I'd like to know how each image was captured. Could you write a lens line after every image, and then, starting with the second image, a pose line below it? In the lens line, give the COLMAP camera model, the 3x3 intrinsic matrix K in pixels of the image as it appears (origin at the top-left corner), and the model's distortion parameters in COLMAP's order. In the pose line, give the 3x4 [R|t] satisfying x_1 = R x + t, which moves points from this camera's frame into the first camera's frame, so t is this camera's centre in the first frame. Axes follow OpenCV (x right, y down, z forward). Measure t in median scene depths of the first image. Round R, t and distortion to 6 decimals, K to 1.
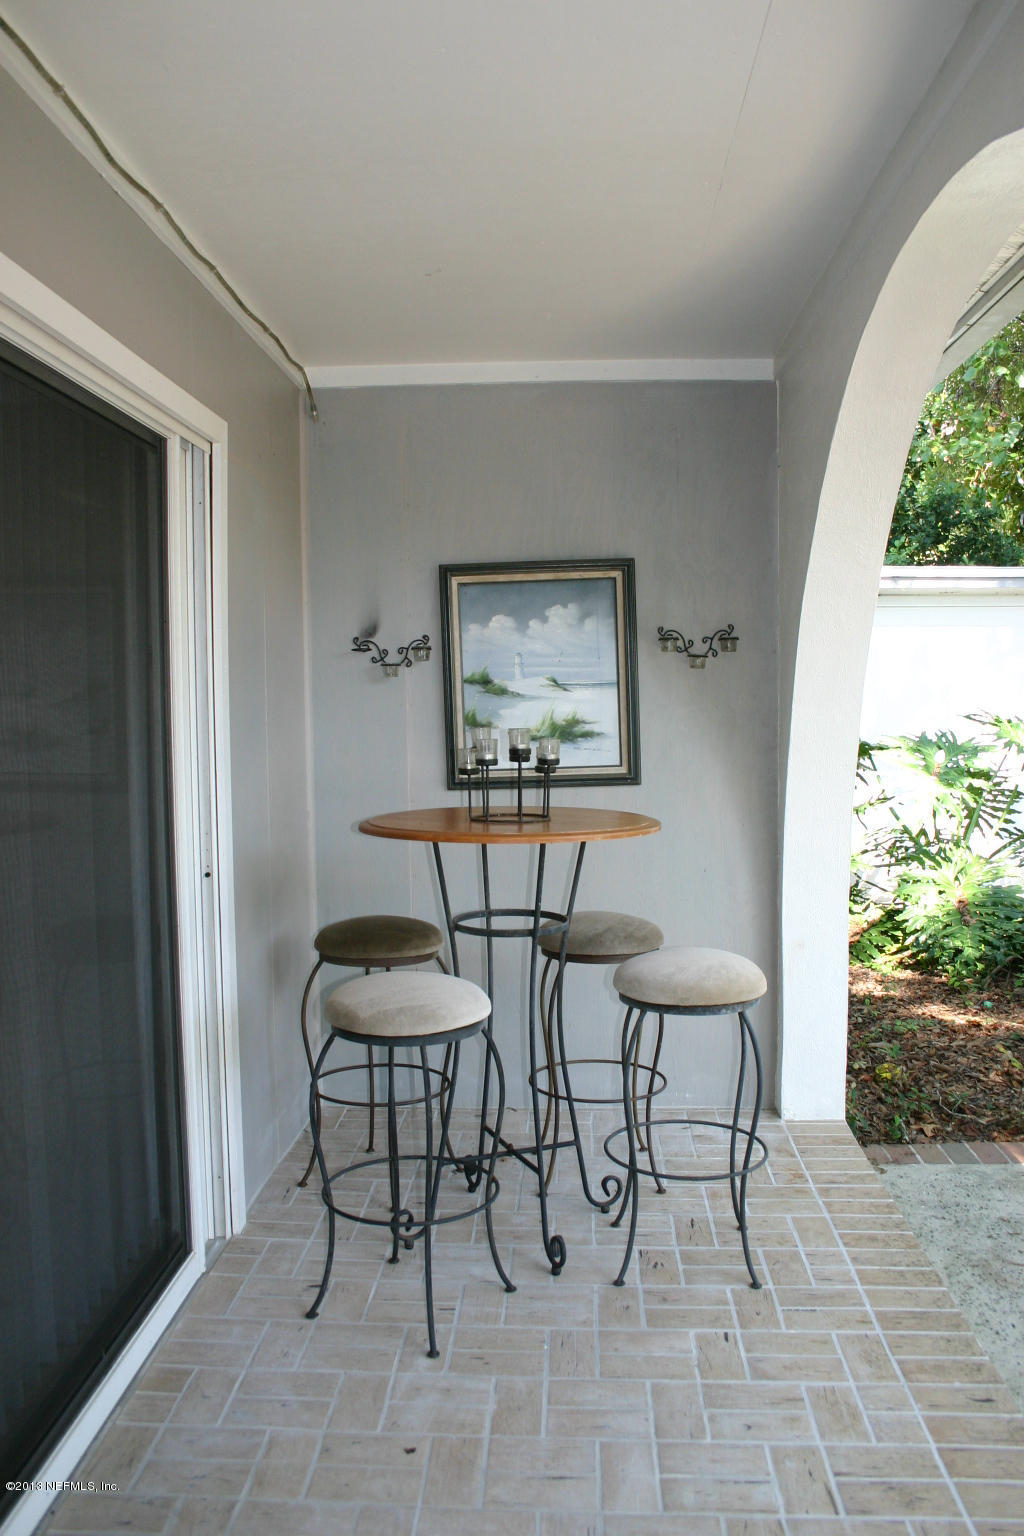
lens RADIAL K [[1226.1, 0, 512.0], [0, 1226.1, 768.0], [0, 0, 1]] dist [-0.156051, 0.129217]
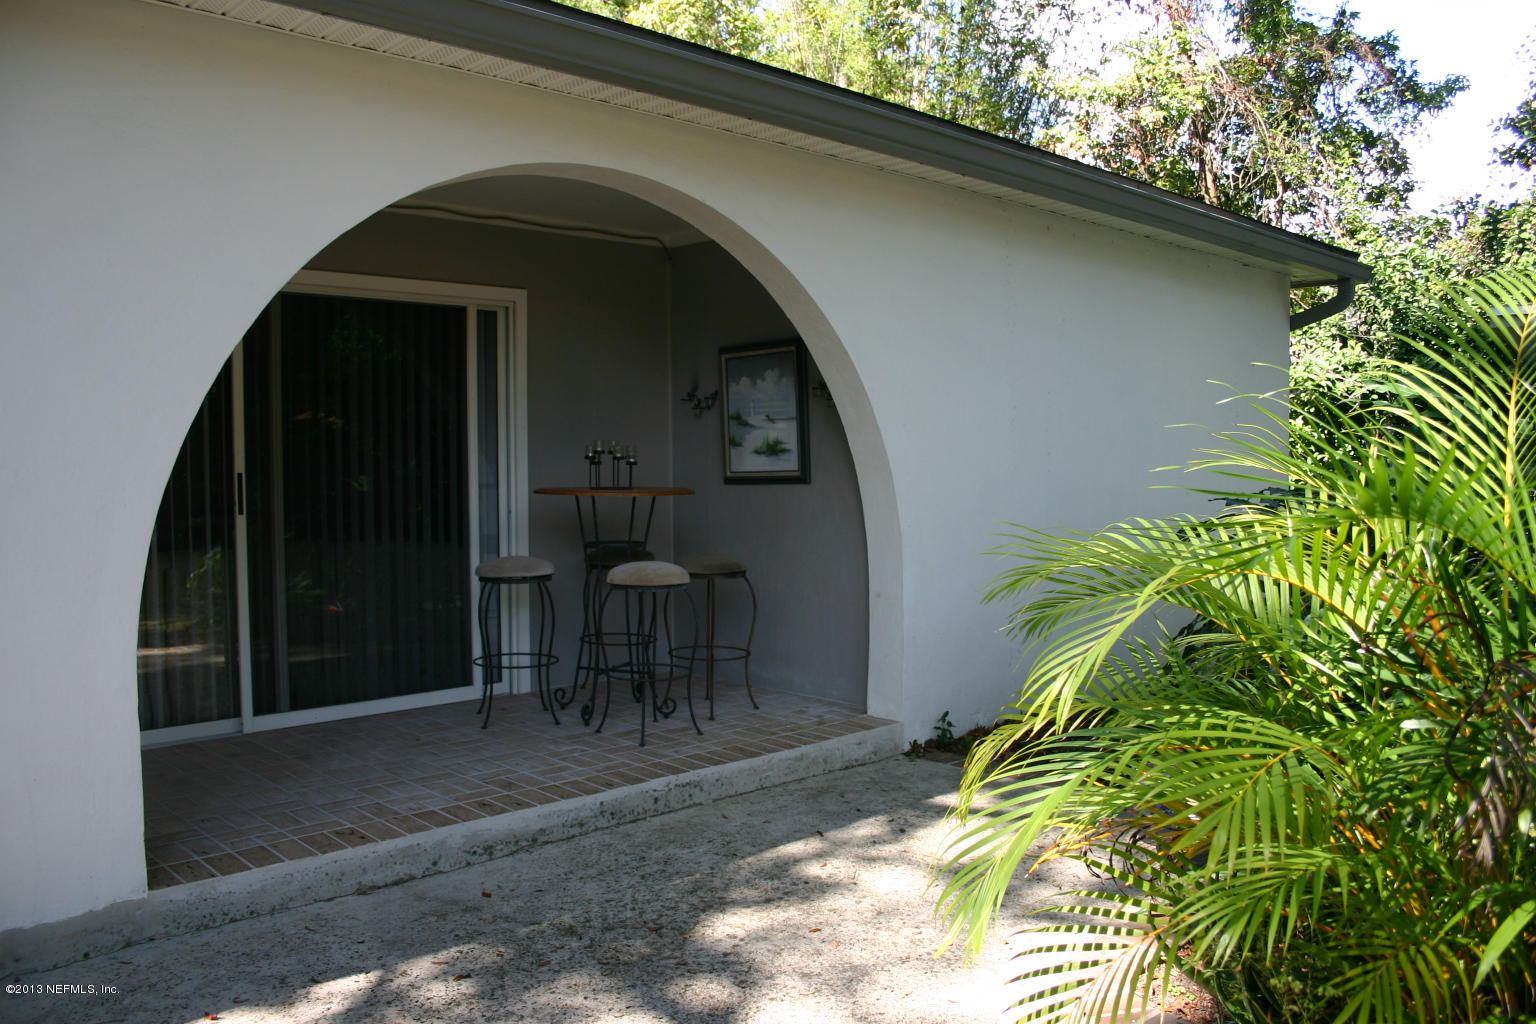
lens RADIAL K [[1226.1, 0, 757.2], [0, 1226.1, 517.3], [0, 0, 1]] dist [-0.156051, 0.129217]
pose [[0.732483, 0.046388, -0.679203, 1.118936], [-0.046732, 0.998749, 0.017814, 0.032193], [0.679180, 0.018692, 0.733734, -0.183533]]
